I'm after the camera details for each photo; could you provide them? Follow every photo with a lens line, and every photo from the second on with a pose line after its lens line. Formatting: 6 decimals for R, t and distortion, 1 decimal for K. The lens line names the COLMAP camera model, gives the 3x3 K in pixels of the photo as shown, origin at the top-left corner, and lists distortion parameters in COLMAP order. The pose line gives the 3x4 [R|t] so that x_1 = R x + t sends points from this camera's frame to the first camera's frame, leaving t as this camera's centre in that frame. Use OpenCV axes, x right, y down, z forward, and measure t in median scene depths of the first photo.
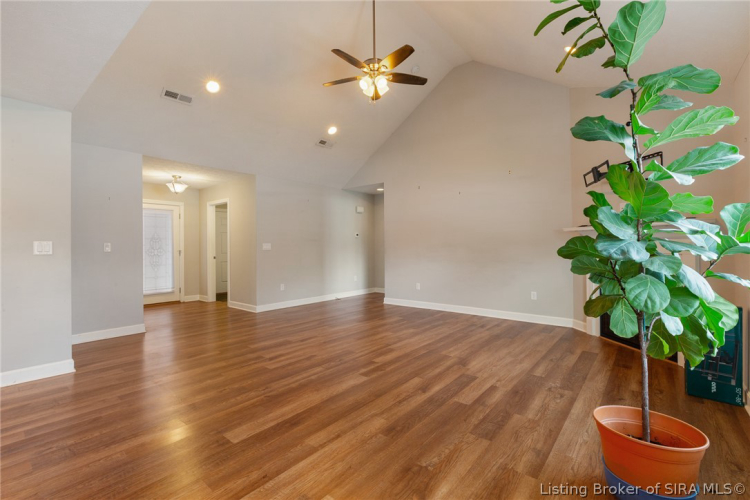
lens RADIAL K [[335.1, 0, 377.4], [0, 335.1, 247.8], [0, 0, 1]] dist [-0.002571, 0.000991]
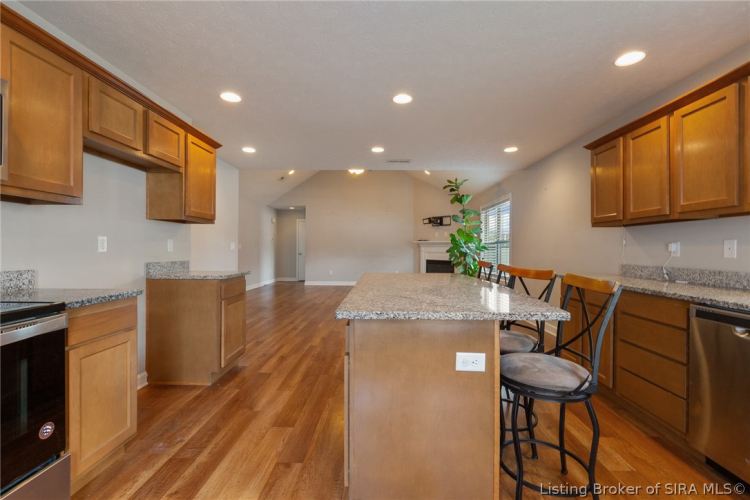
lens RADIAL K [[335.1, 0, 375.9], [0, 335.1, 249.5], [0, 0, 1]] dist [-0.002571, 0.000991]
pose [[0.785945, 0.012791, 0.618164, -1.569860], [-0.011380, 0.999916, -0.006221, 0.022244], [-0.618191, -0.002146, 0.786025, -0.928661]]
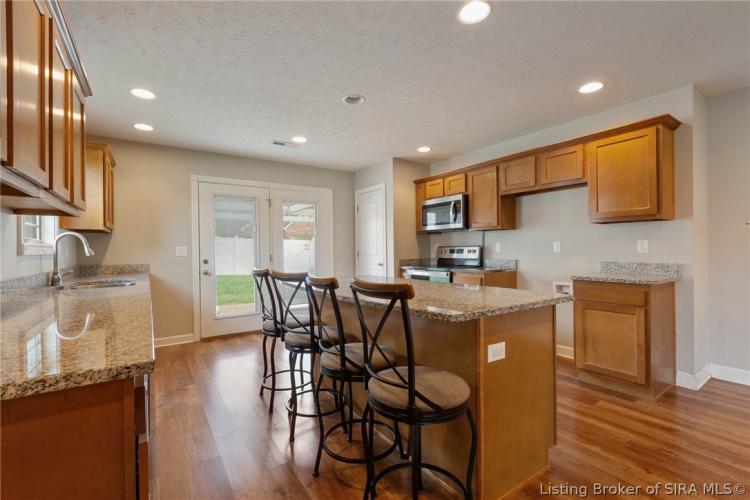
lens RADIAL K [[335.1, 0, 376.7], [0, 335.1, 252.1], [0, 0, 1]] dist [-0.002571, 0.000991]
pose [[-0.276728, 0.019419, -0.960752, -0.210996], [0.005714, 0.999811, 0.018563, 0.003904], [0.960931, -0.000353, -0.276787, -0.183552]]
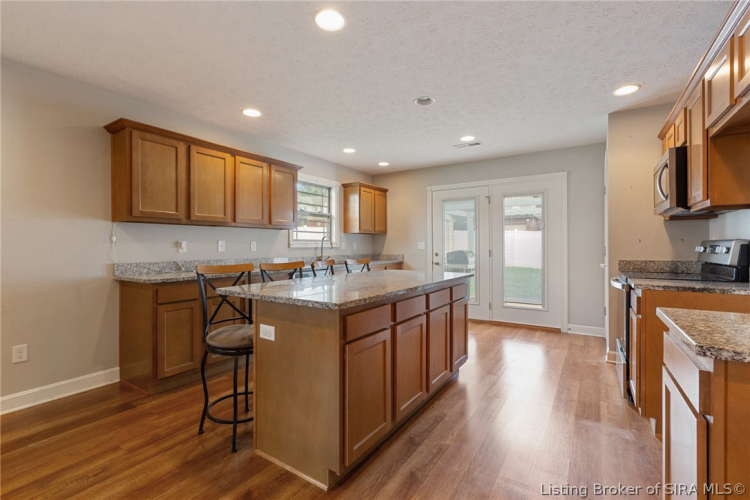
lens RADIAL K [[335.1, 0, 374.8], [0, 335.1, 246.8], [0, 0, 1]] dist [-0.002571, 0.000991]
pose [[-0.994136, 0.013231, -0.107328, -0.898381], [0.012302, 0.999881, 0.009314, 0.006199], [0.107438, 0.007939, -0.994180, 0.499222]]
